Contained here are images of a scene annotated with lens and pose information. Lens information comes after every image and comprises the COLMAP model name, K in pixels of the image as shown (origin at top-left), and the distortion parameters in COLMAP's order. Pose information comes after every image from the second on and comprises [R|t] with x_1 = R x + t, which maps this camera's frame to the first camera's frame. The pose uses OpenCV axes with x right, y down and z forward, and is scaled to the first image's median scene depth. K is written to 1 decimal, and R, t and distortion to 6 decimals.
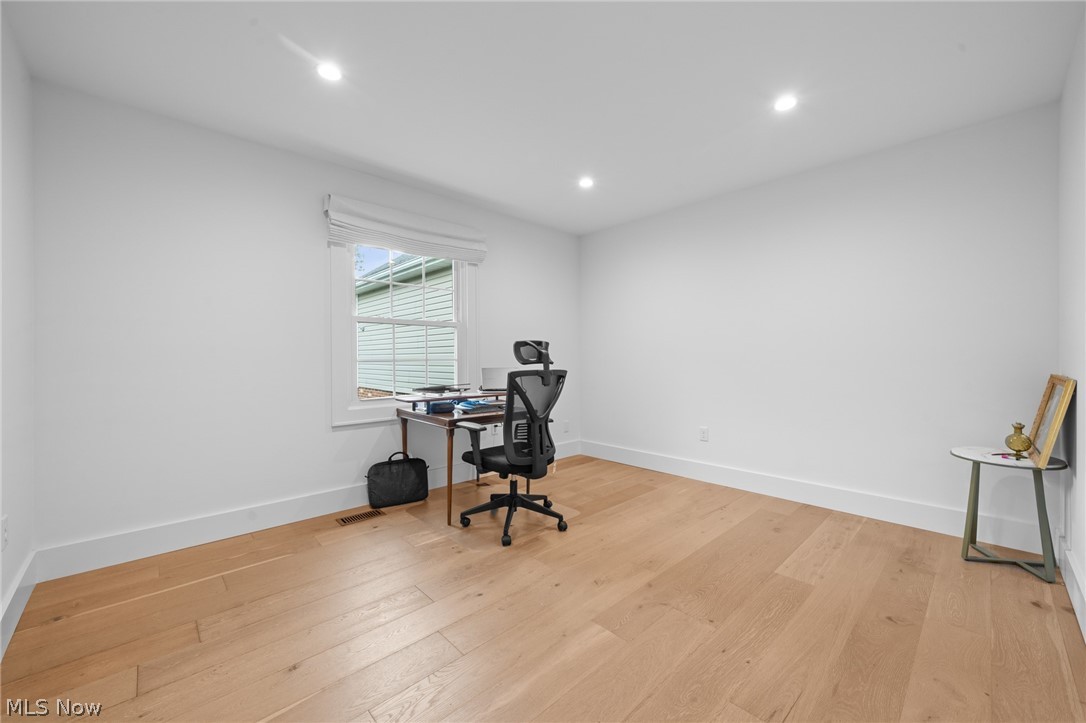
lens RADIAL K [[425.8, 0, 543.8], [0, 425.8, 352.7], [0, 0, 1]] dist [-0.000604, -0.000279]
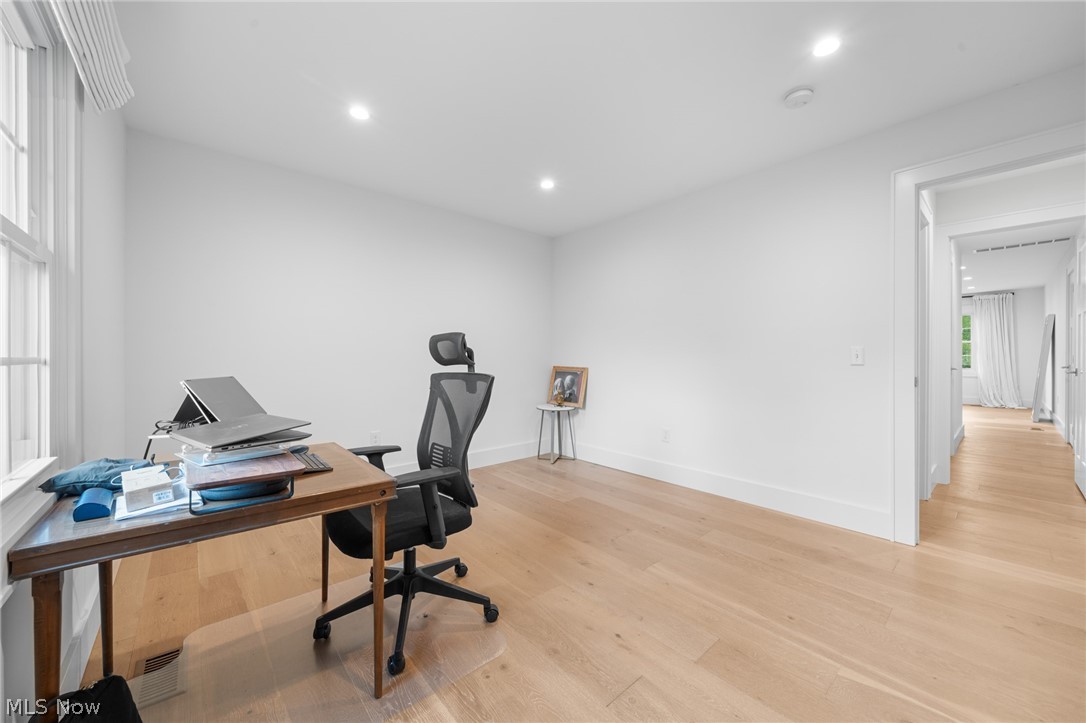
lens RADIAL K [[425.6, 0, 540.9], [0, 425.6, 353.1], [0, 0, 1]] dist [-0.003057, -0.000229]
pose [[0.021688, 0.005449, 0.999750, -0.765582], [-0.011494, 0.999920, -0.005200, 0.007558], [-0.999699, -0.011378, 0.021749, 0.869189]]
